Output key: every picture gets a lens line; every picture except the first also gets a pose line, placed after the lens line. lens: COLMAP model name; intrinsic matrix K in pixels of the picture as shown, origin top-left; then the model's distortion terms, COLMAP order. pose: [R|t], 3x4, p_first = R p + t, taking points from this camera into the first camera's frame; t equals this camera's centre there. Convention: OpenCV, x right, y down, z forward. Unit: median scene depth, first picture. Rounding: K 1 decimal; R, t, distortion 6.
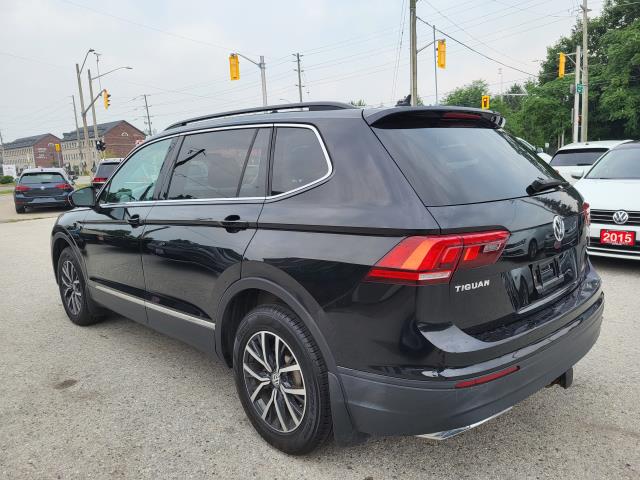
lens RADIAL K [[479.3, 0, 320.7], [0, 479.3, 242.6], [0, 0, 1]] dist [0.044887, -0.041767]
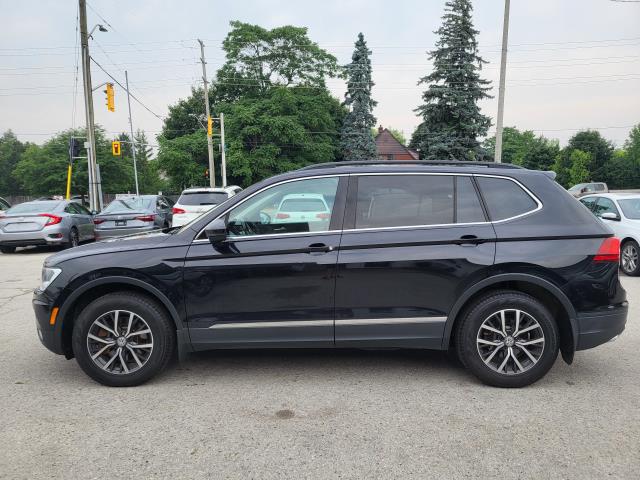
lens RADIAL K [[479.3, 0, 321.1], [0, 479.3, 242.5], [0, 0, 1]] dist [0.044887, -0.041767]
pose [[0.713005, -0.022580, 0.700796, -1.504940], [0.088864, 0.994332, -0.058375, 0.010360], [-0.695505, 0.103898, 0.710970, 0.281410]]
